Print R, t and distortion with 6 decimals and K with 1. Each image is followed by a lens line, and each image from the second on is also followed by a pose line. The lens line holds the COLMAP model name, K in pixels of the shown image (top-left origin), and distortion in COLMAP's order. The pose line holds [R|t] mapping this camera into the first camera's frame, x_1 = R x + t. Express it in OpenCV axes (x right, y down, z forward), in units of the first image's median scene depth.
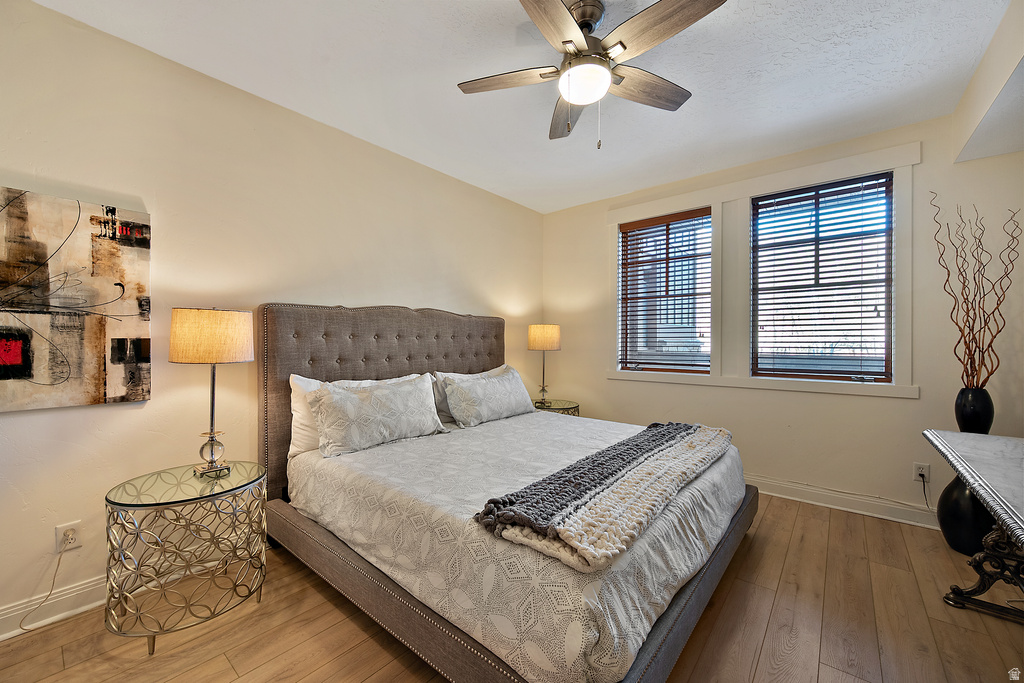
lens RADIAL K [[402.9, 0, 512.8], [0, 402.9, 342.0], [0, 0, 1]] dist [-0.002314, 0.000547]
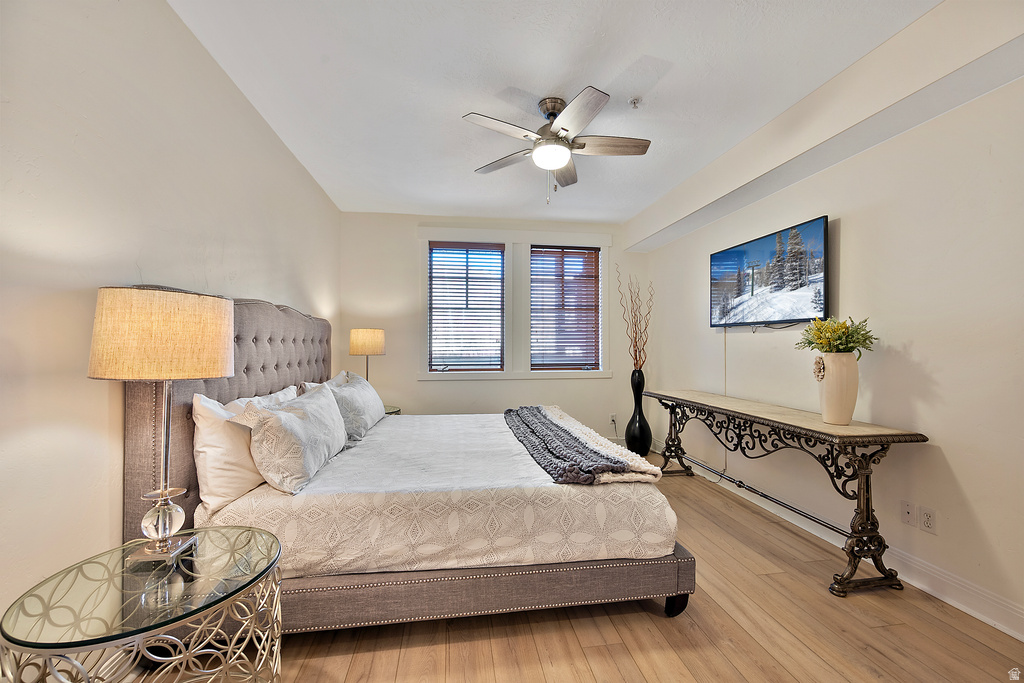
lens RADIAL K [[402.9, 0, 513.3], [0, 402.9, 341.1], [0, 0, 1]] dist [-0.002314, 0.000547]
pose [[0.667374, 0.008731, 0.744671, -0.848345], [0.004011, 0.999875, -0.015317, 0.004688], [-0.744712, 0.013209, 0.667255, 0.179509]]
